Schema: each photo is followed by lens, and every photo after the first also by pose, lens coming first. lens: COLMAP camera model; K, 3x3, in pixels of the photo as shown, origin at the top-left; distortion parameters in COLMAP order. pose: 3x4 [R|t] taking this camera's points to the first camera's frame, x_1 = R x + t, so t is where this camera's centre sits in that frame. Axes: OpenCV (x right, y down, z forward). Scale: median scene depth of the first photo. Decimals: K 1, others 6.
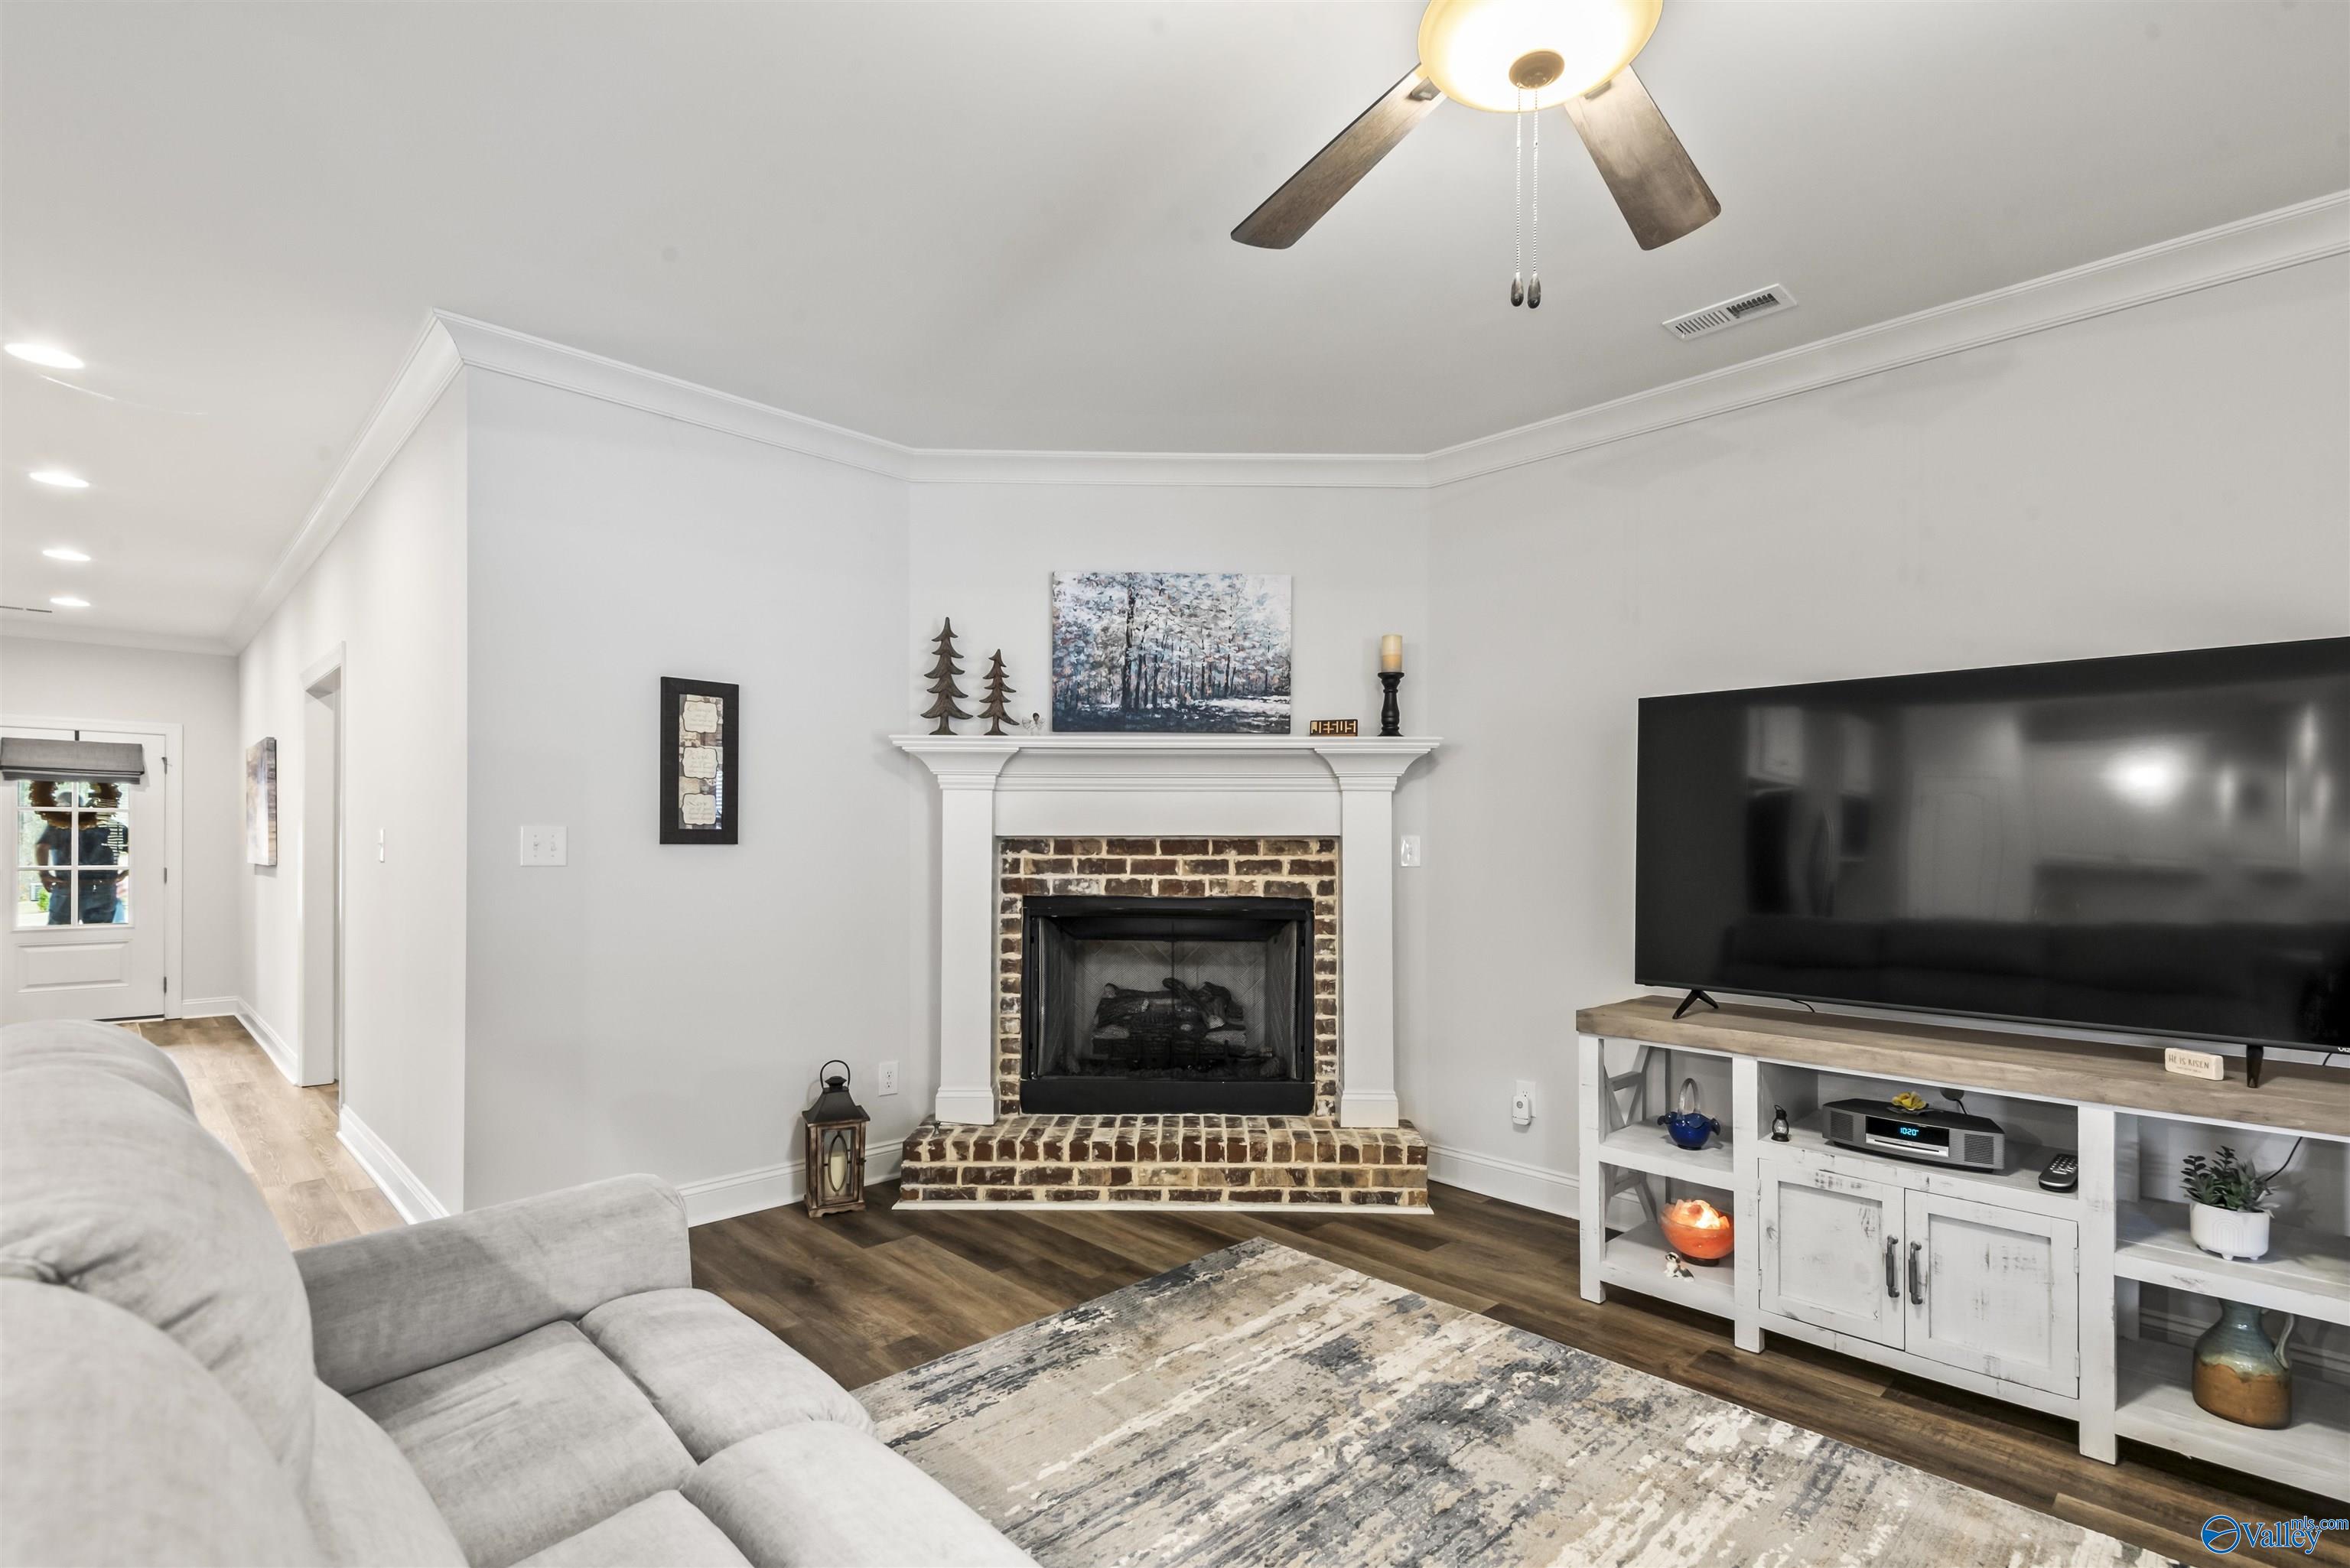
lens RADIAL K [[1079.6, 0, 1197.1], [0, 1079.6, 847.9], [0, 0, 1]] dist [0.023739, -0.011804]
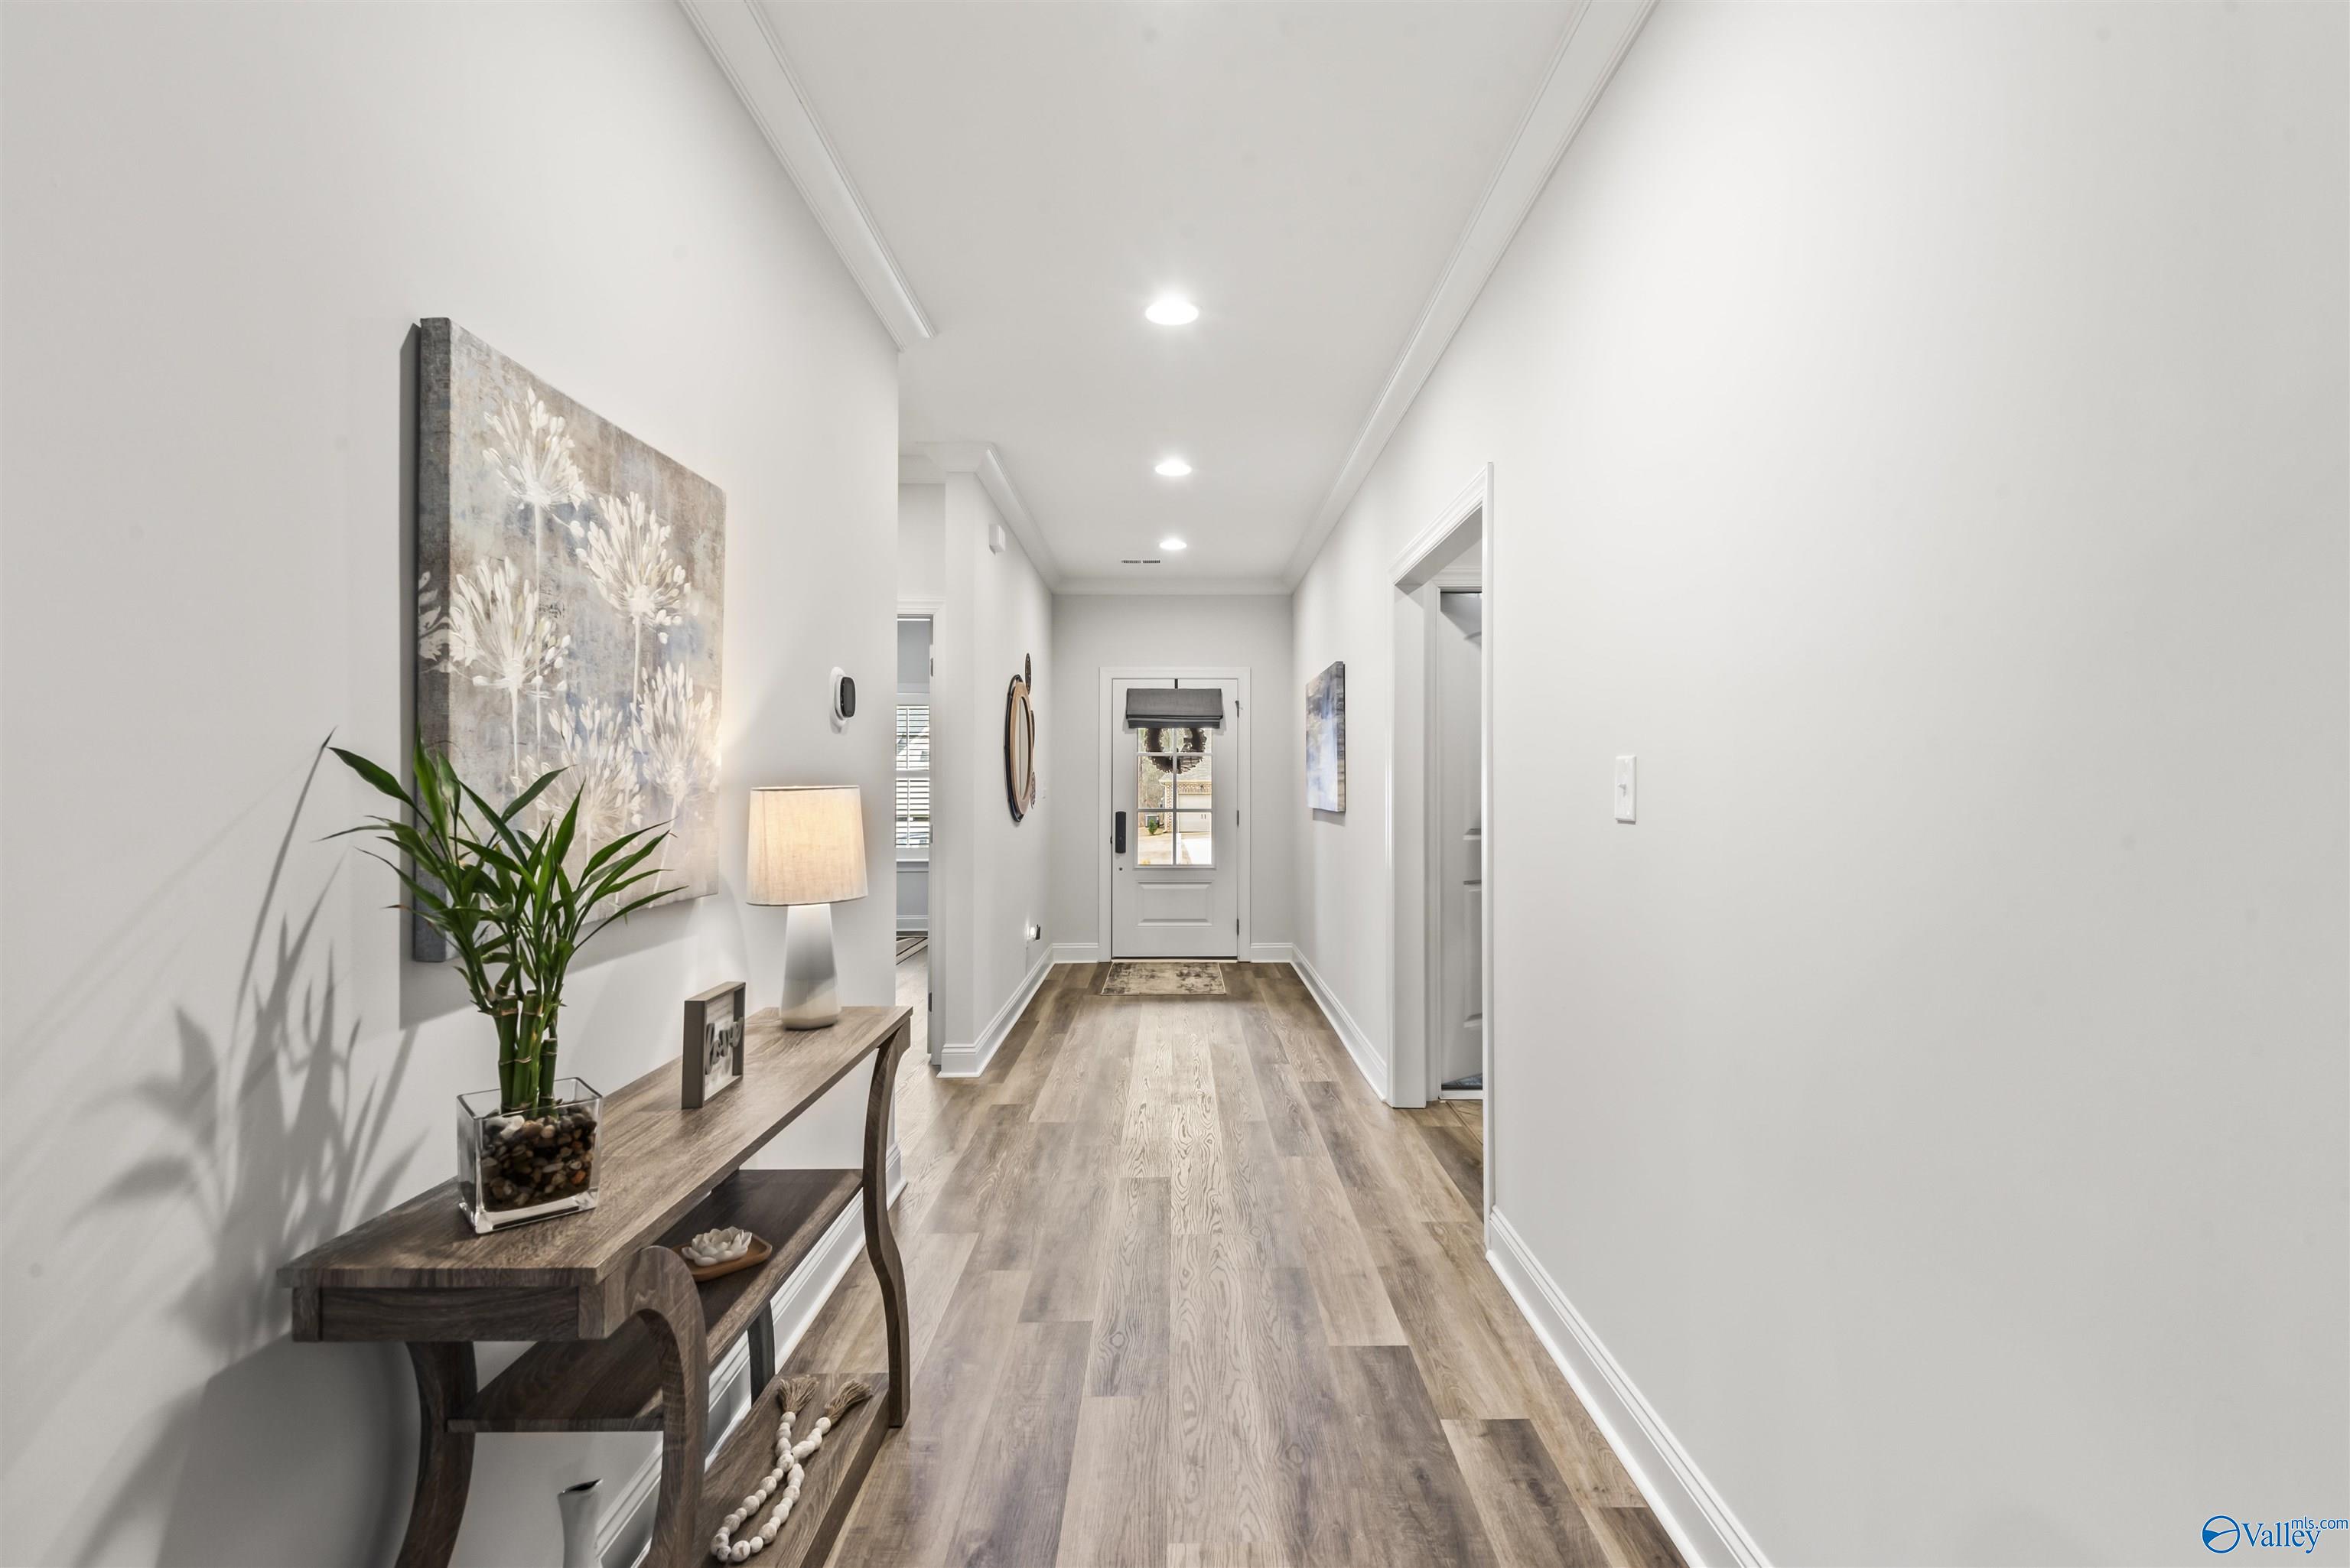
lens RADIAL K [[1079.6, 0, 1169.2], [0, 1079.6, 789.7], [0, 0, 1]] dist [0.023739, -0.011804]
pose [[0.700310, -0.000326, -0.713839, -0.548956], [0.001507, 0.999998, 0.001023, -0.003567], [0.713837, -0.001792, 0.700310, 0.508682]]
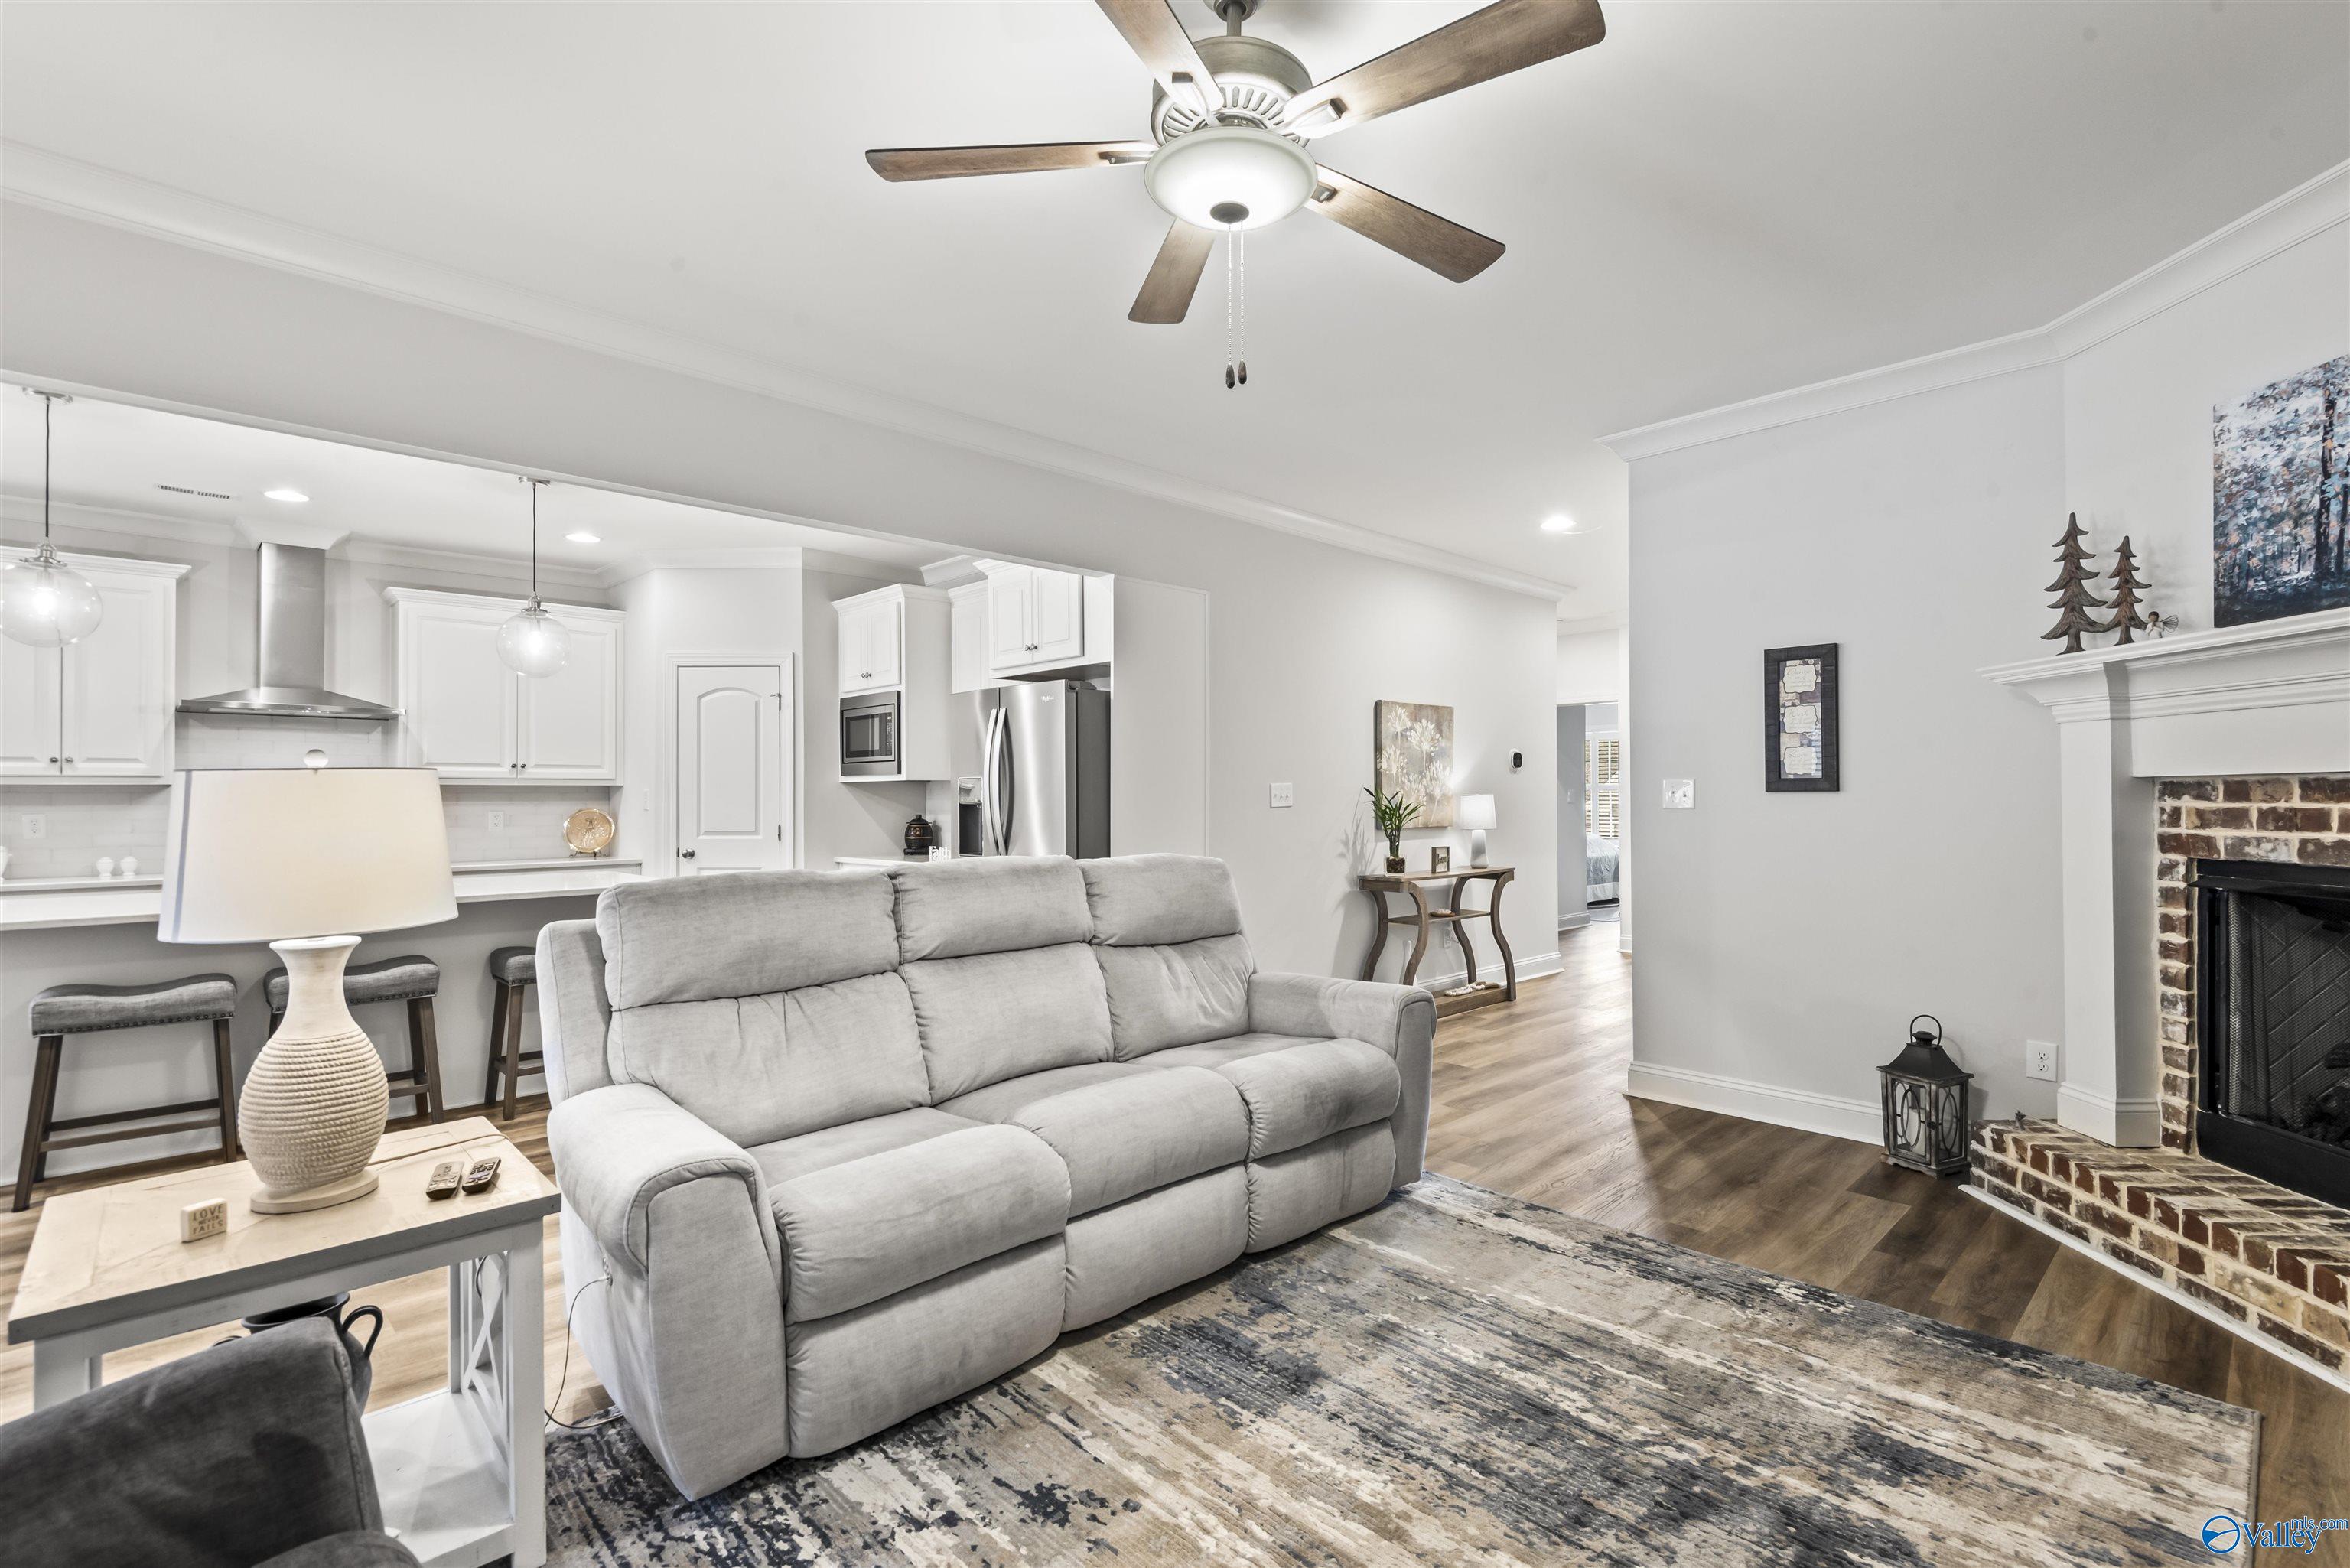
lens RADIAL K [[1079.6, 0, 1216.1], [0, 1079.6, 795.7], [0, 0, 1]] dist [0.023739, -0.011804]
pose [[0.011263, -0.003724, -0.999930, 0.578195], [0.005891, 0.999976, -0.003658, 0.001123], [0.999919, -0.005850, 0.011285, 0.332585]]
